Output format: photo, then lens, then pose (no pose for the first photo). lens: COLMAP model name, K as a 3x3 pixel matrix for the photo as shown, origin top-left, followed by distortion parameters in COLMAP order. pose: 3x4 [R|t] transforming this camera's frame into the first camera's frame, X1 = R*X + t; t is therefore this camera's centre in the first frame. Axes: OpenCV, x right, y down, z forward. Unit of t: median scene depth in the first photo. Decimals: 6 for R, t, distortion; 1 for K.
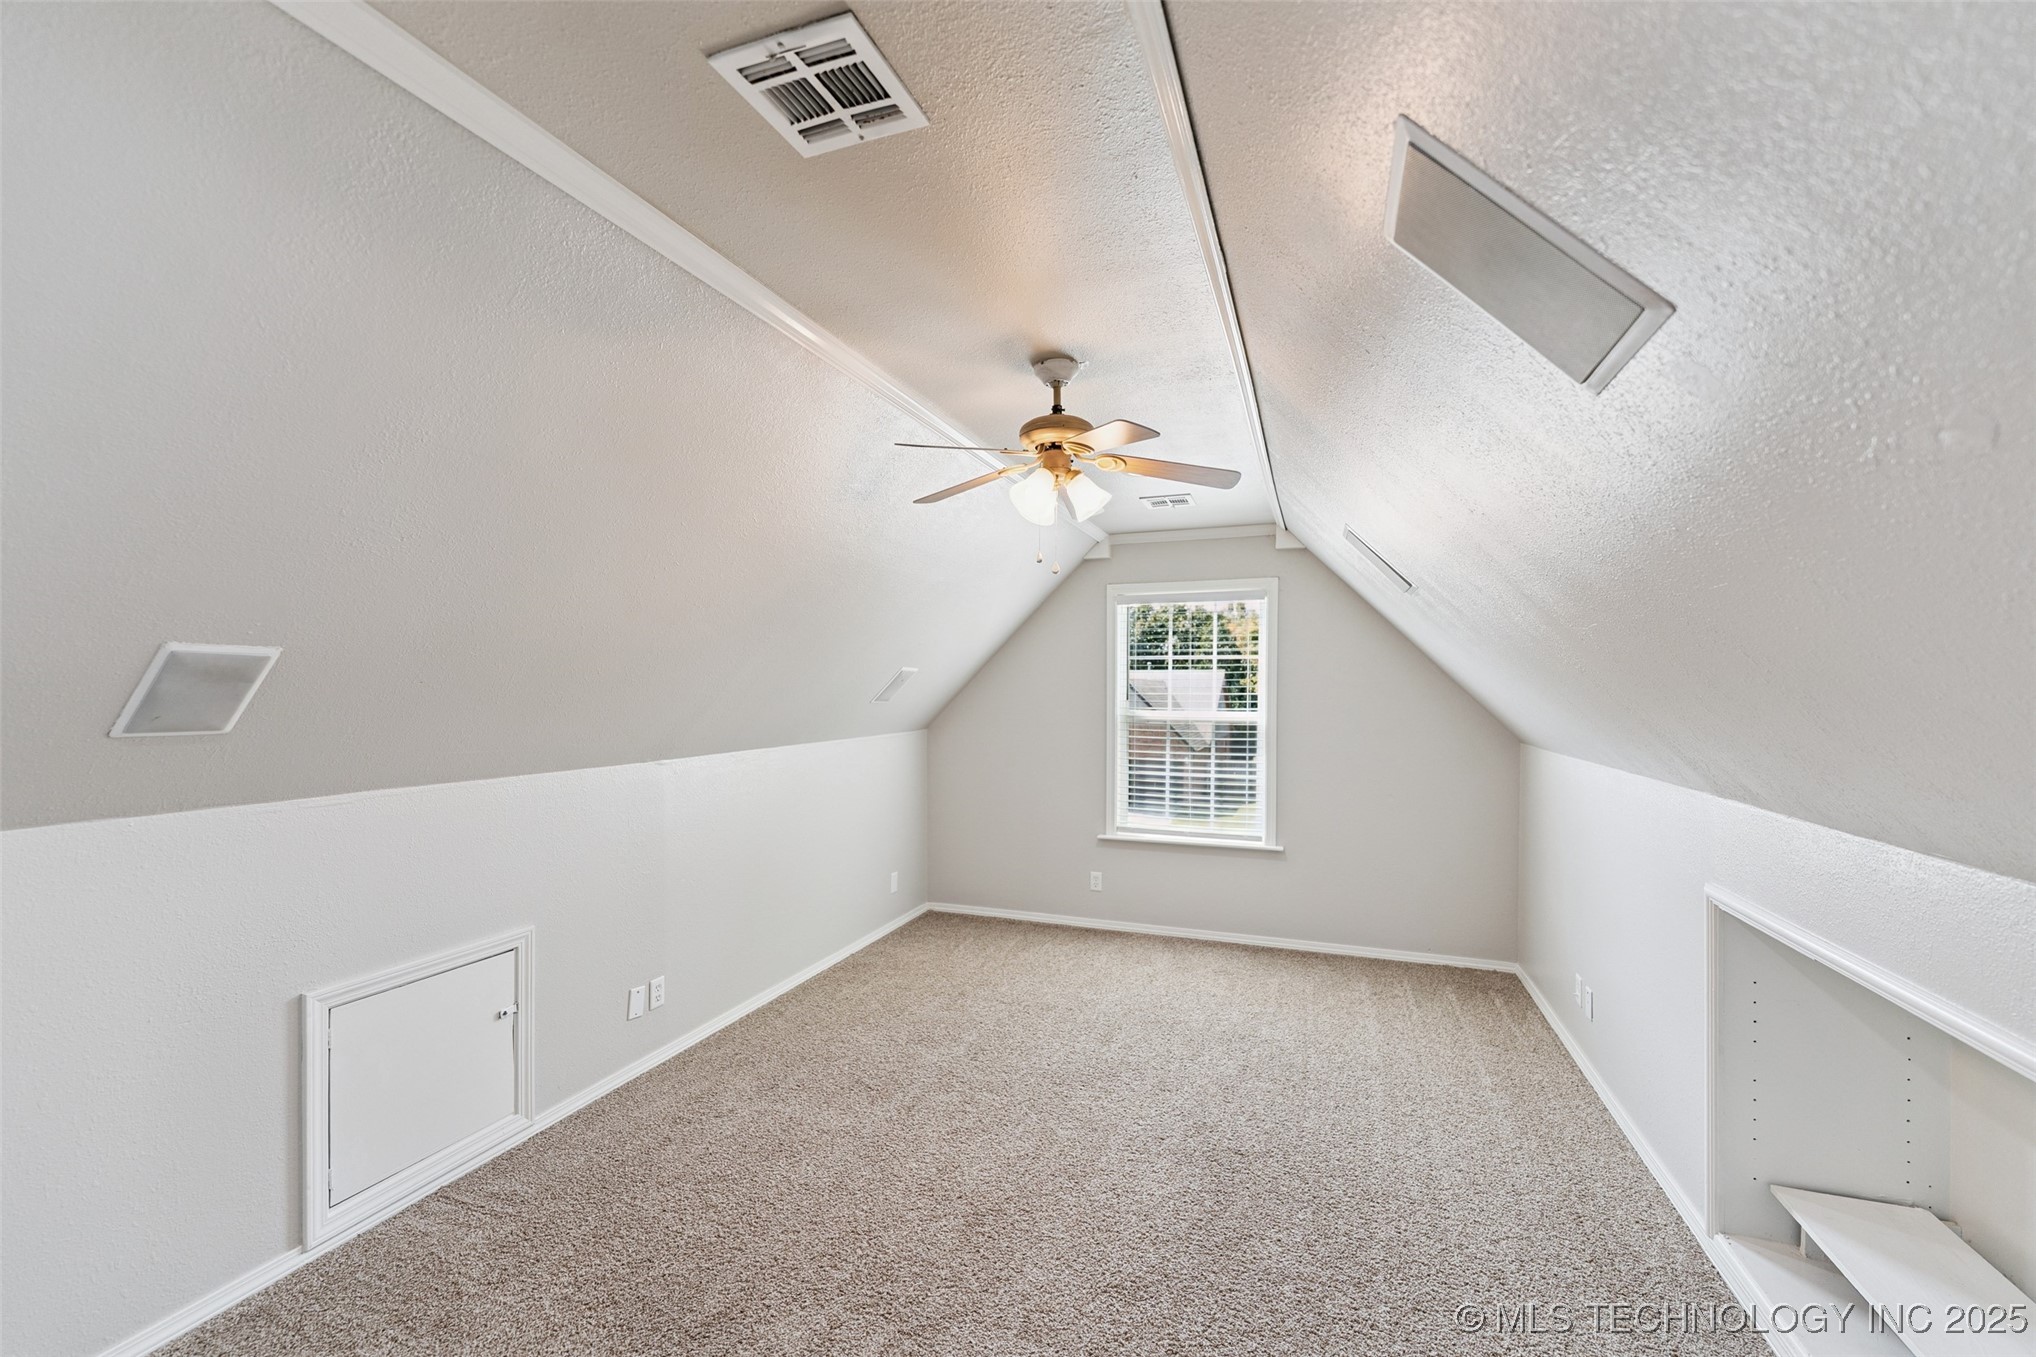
lens RADIAL K [[806.0, 0, 1024.3], [0, 806.0, 688.1], [0, 0, 1]] dist [0.000243, 0.000031]
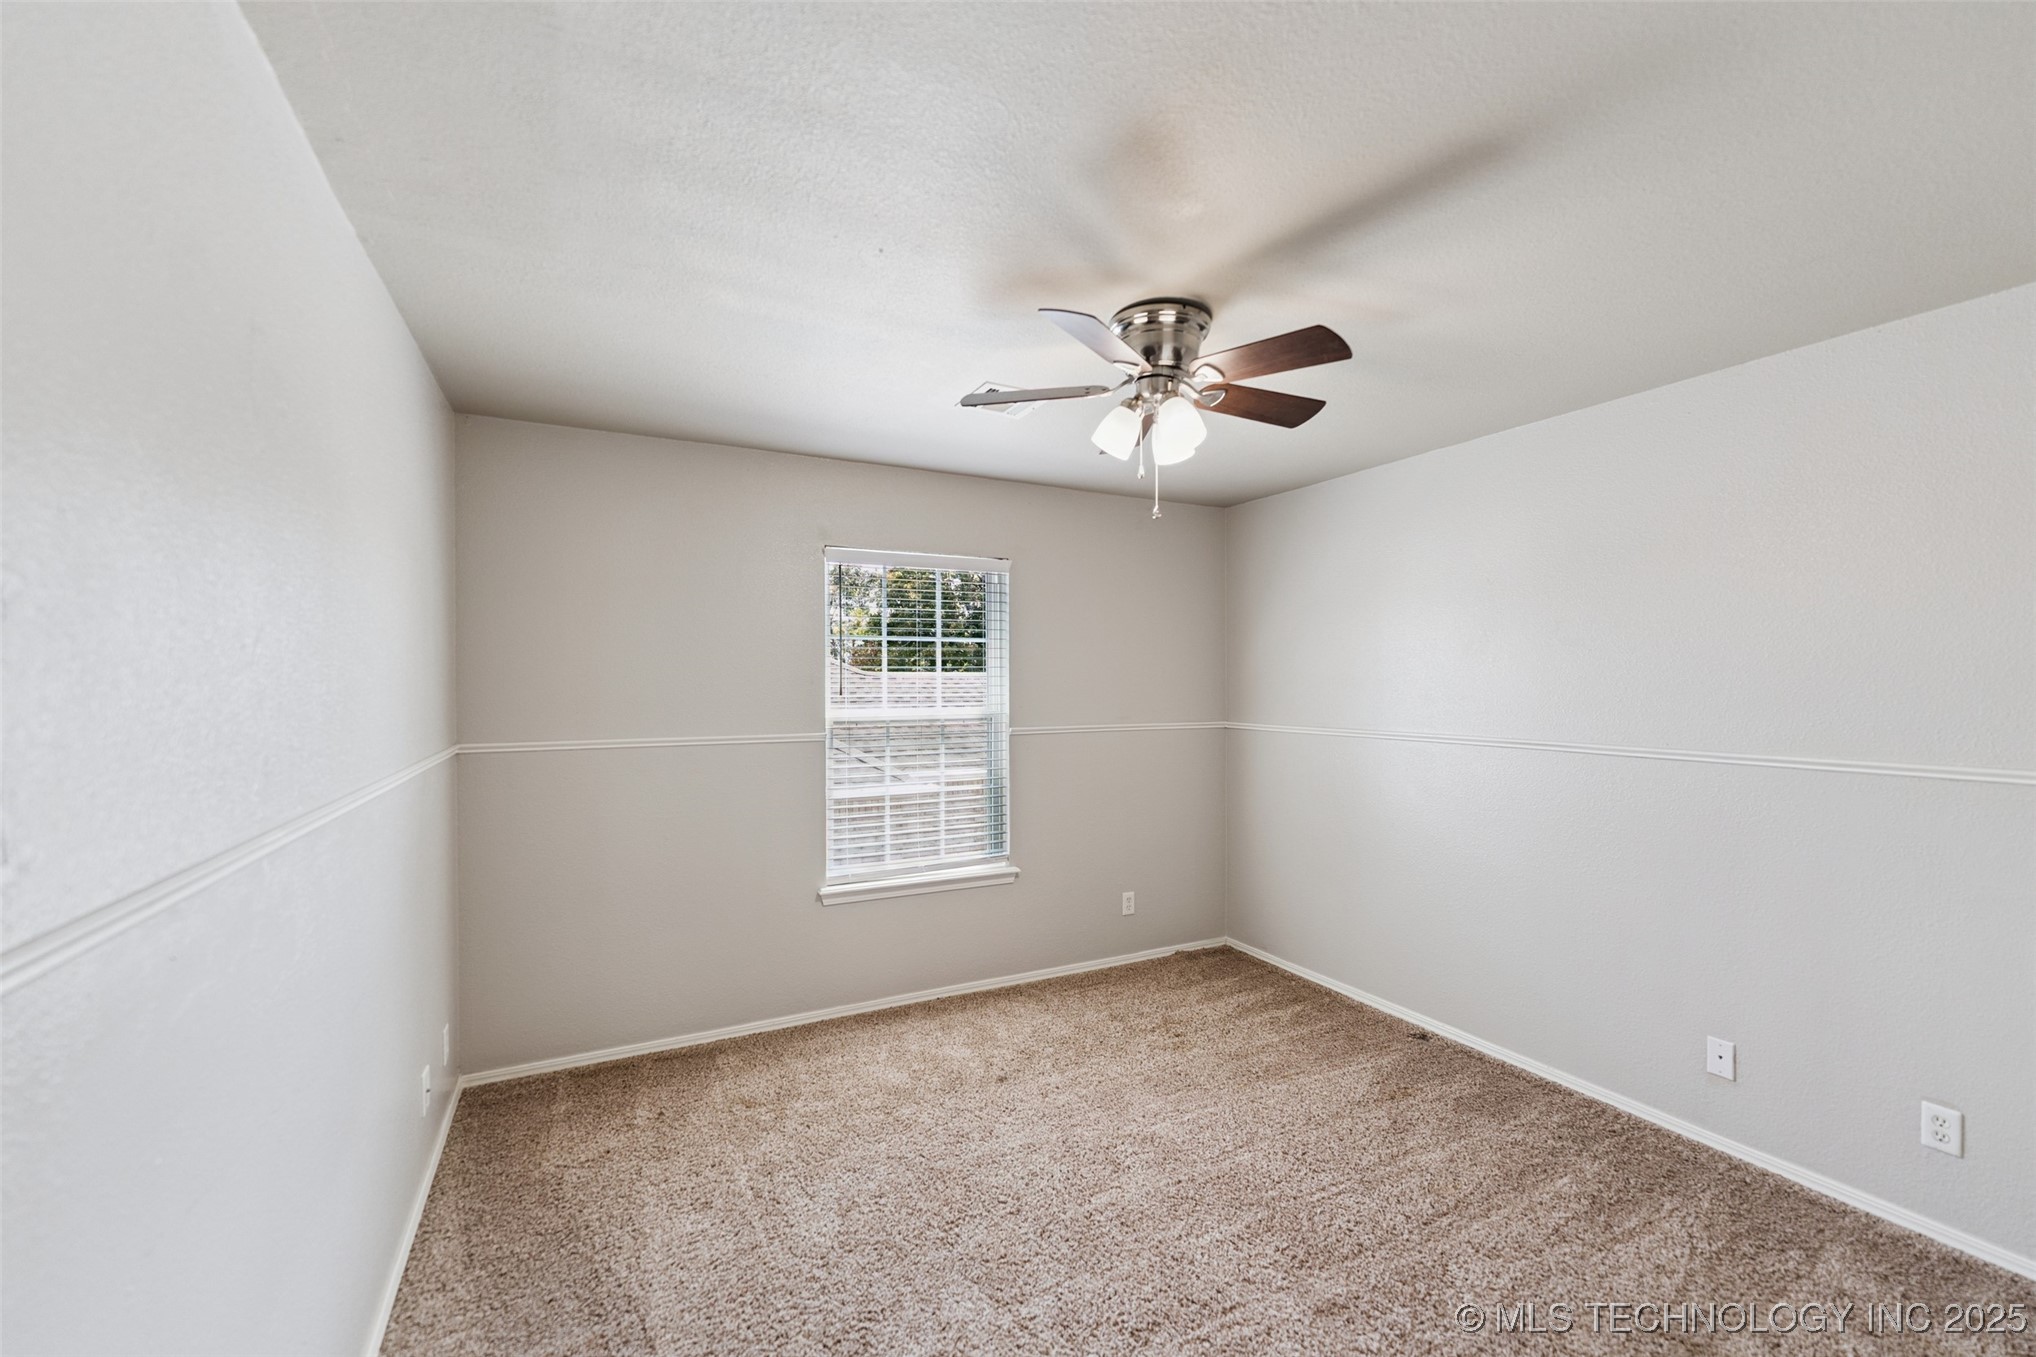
lens RADIAL K [[806.0, 0, 1024.3], [0, 806.0, 688.1], [0, 0, 1]] dist [0.000243, 0.000031]
pose [[0.654146, -0.005671, 0.756347, -0.306906], [-0.003507, 0.999938, 0.010530, 0.001206], [-0.756360, -0.009541, 0.654086, 0.423770]]
